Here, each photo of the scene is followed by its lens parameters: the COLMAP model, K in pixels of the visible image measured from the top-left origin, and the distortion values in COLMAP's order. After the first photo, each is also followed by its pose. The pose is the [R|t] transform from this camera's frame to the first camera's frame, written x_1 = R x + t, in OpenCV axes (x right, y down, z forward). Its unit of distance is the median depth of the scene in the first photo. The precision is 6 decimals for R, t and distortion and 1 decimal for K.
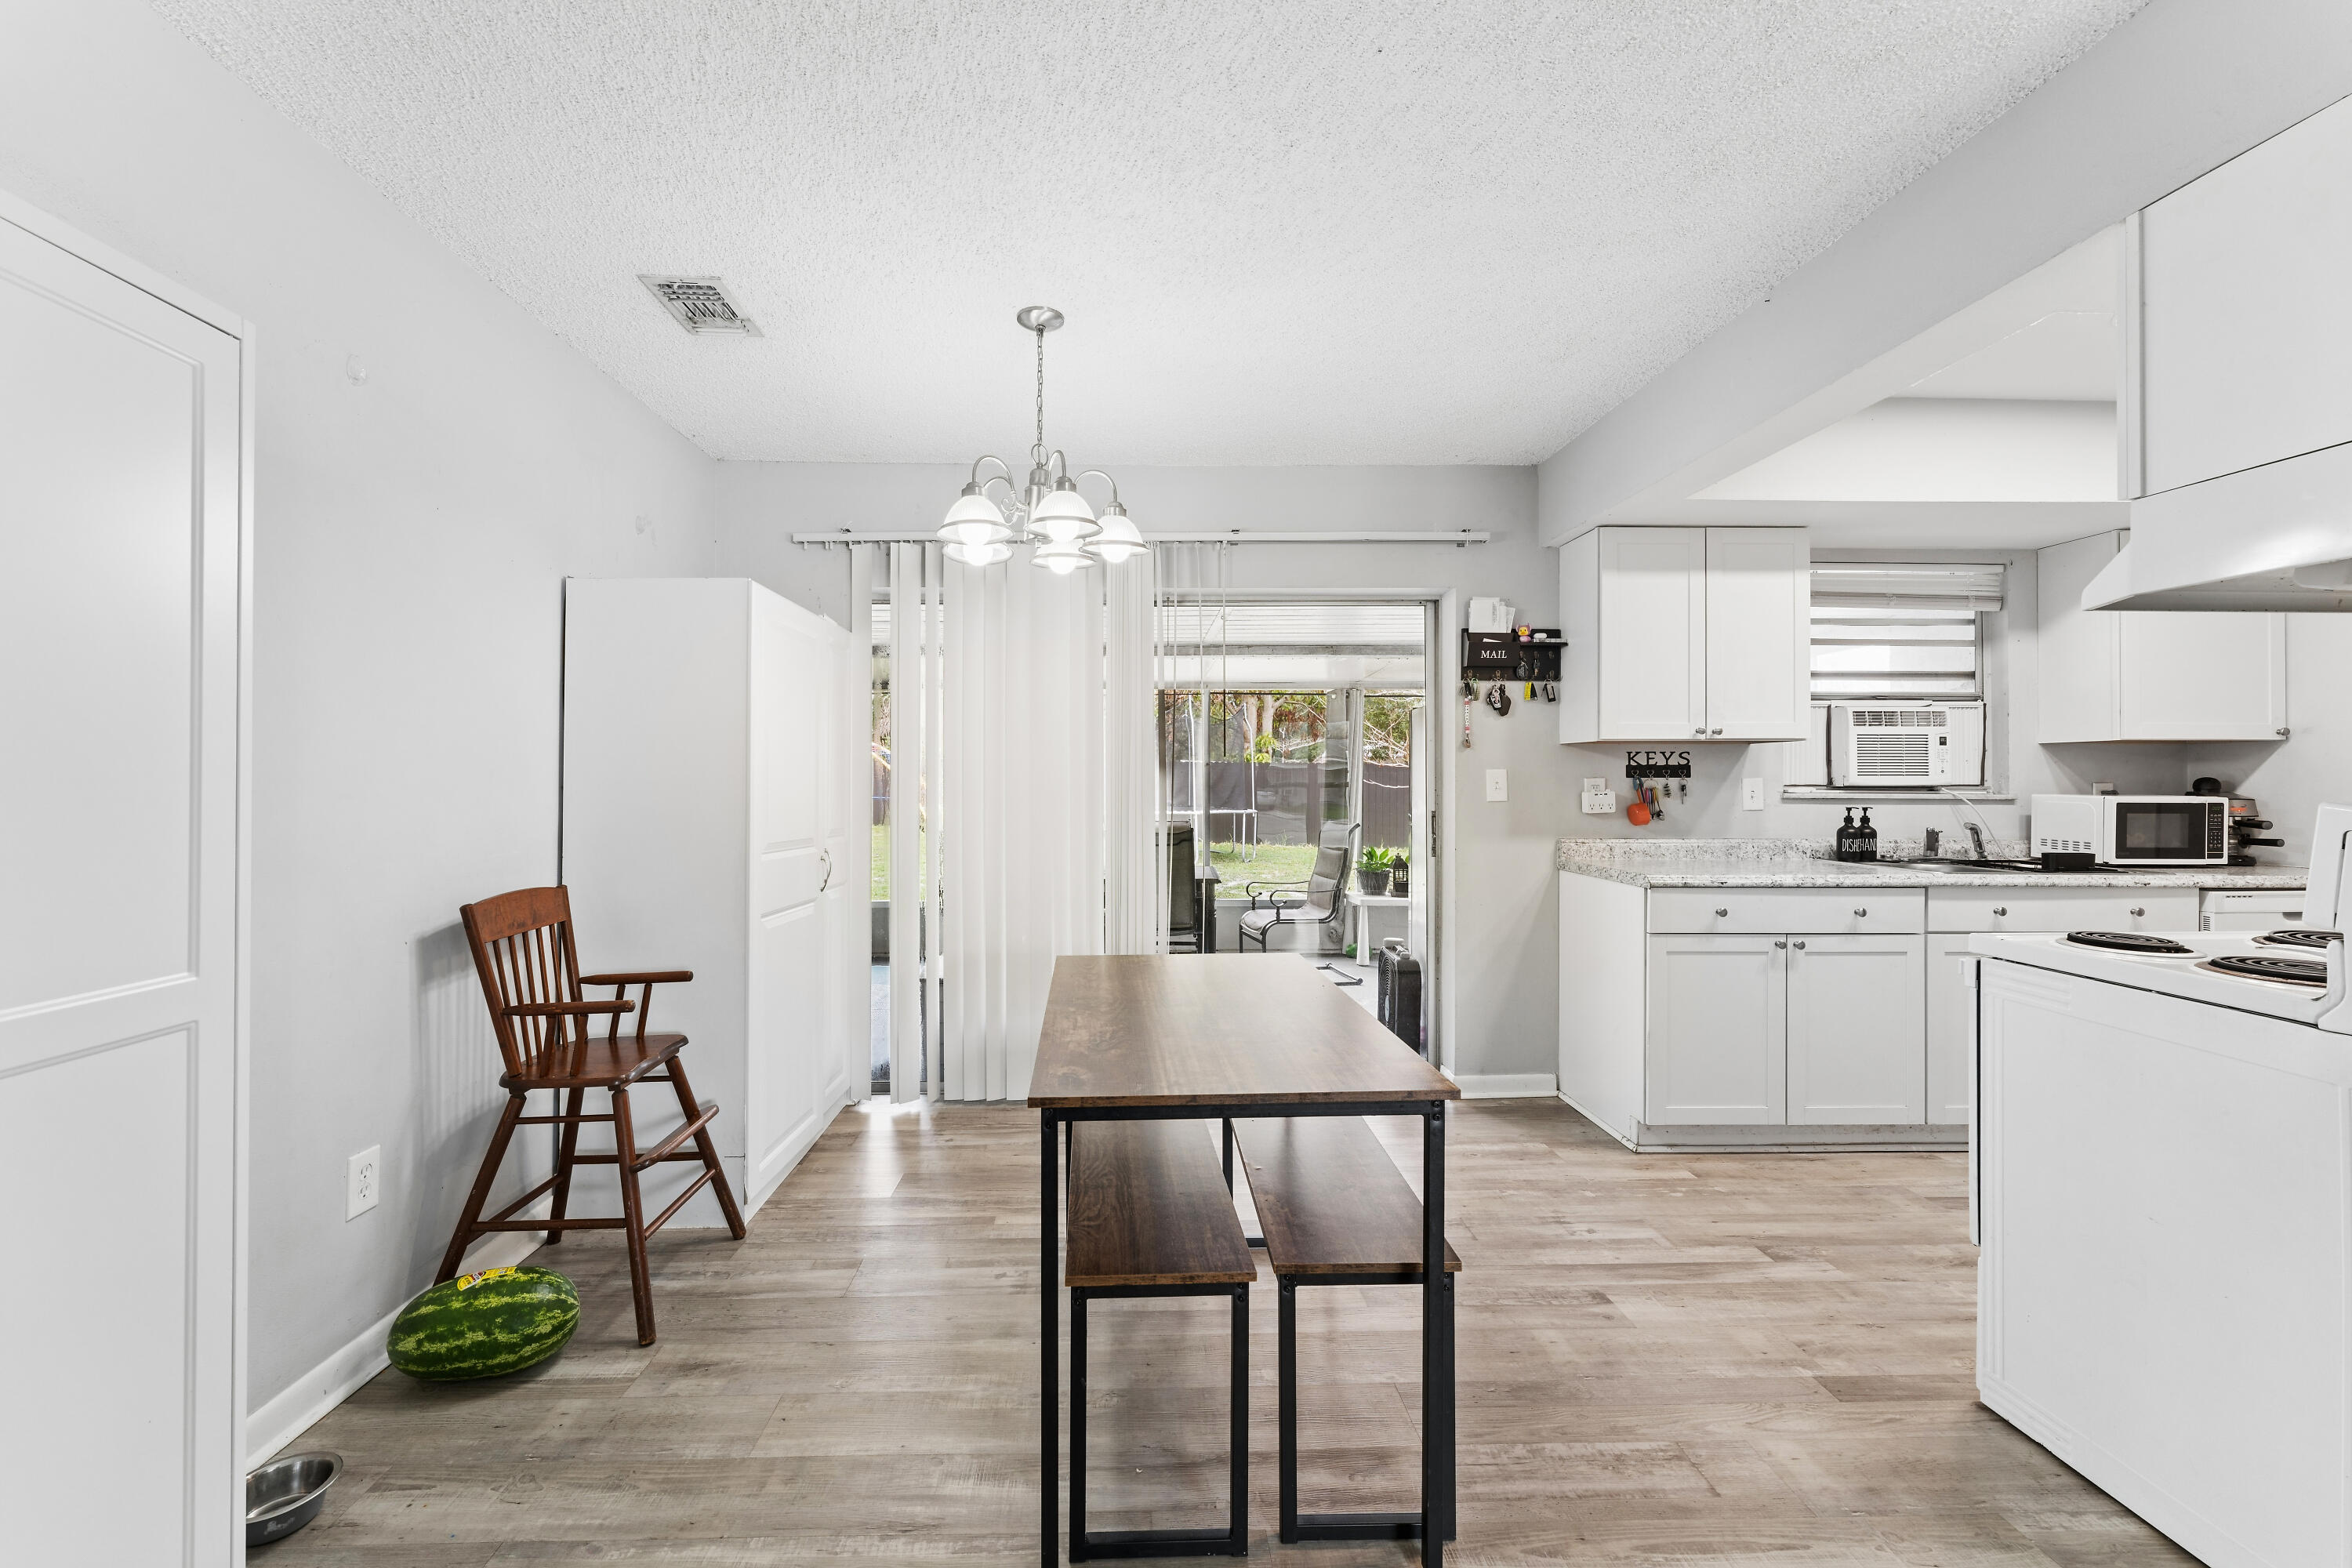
lens RADIAL K [[949.8, 0, 1147.9], [0, 949.8, 772.8], [0, 0, 1]] dist [0.000837, -0.000547]
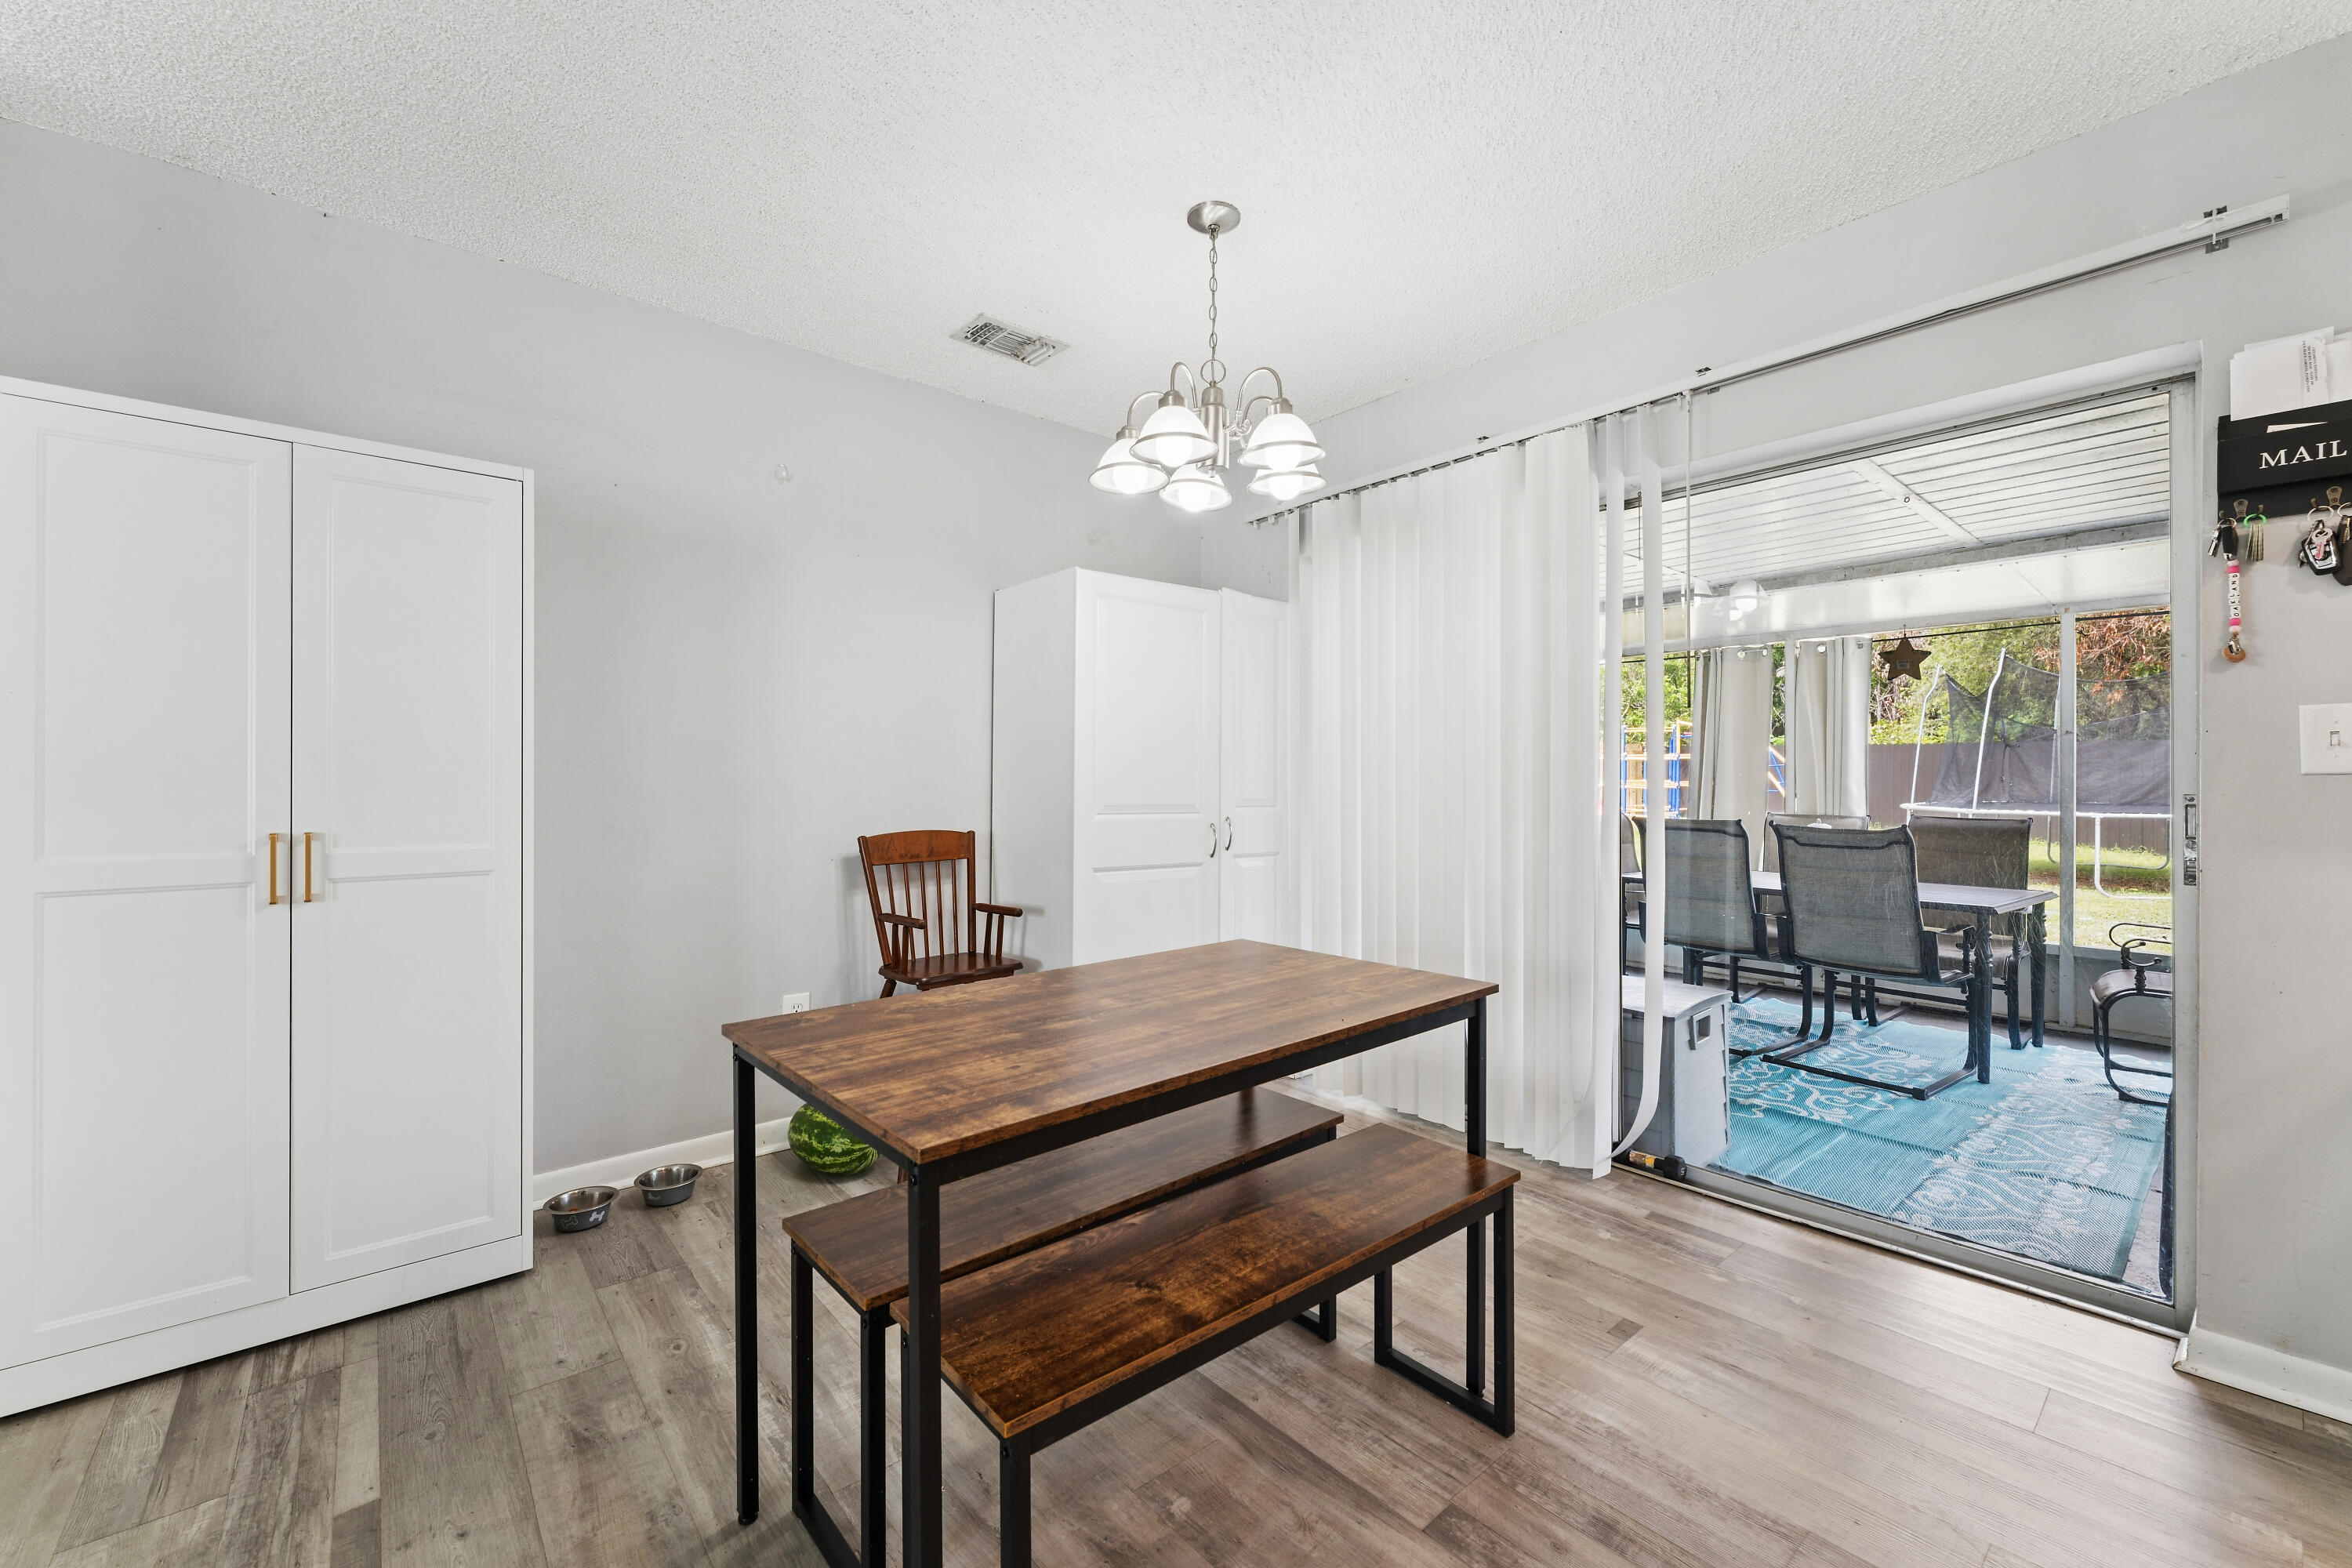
lens RADIAL K [[949.8, 0, 1161.6], [0, 949.8, 776.2], [0, 0, 1]] dist [0.000837, -0.000547]
pose [[0.624639, 0.002224, -0.780911, 0.377071], [0.006745, 0.999943, 0.008243, 0.024052], [0.780885, -0.010416, 0.624589, 0.275603]]
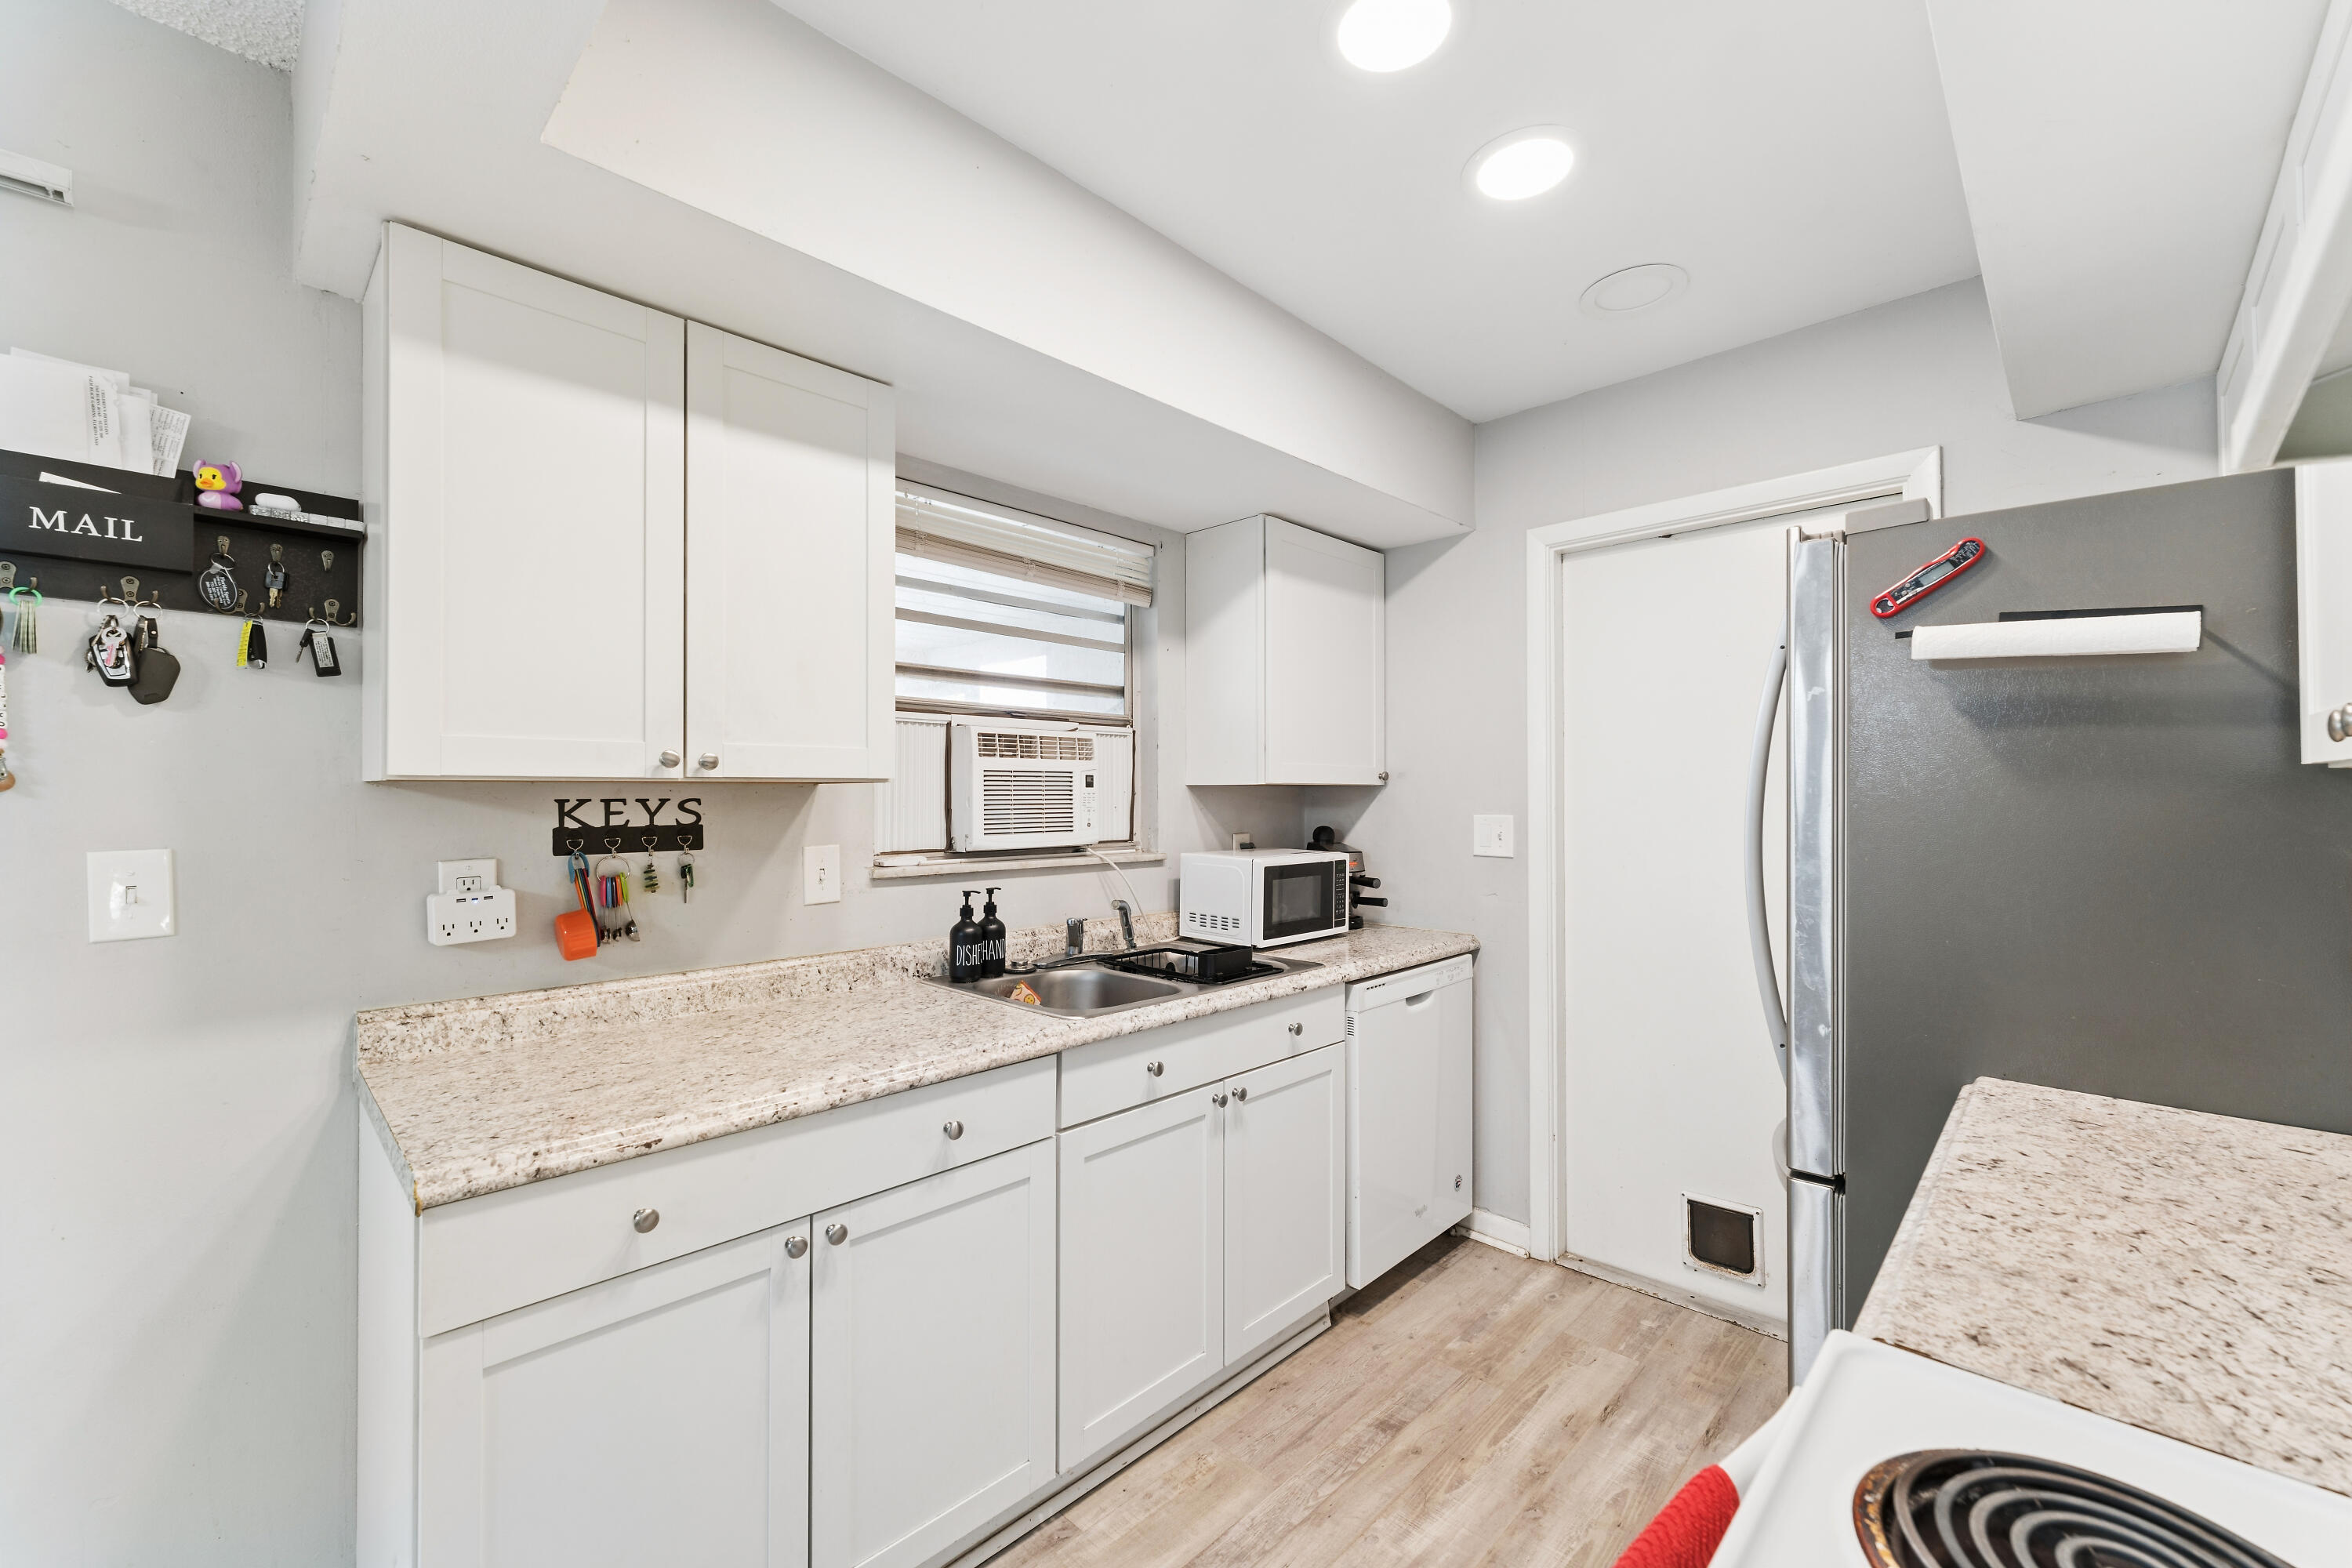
lens RADIAL K [[949.8, 0, 1174.9], [0, 949.8, 786.7], [0, 0, 1]] dist [0.000837, -0.000547]
pose [[0.716033, 0.004101, 0.698054, 0.405283], [-0.002897, 0.999992, -0.002903, -0.028420], [-0.698060, 0.000057, 0.716039, 0.468804]]
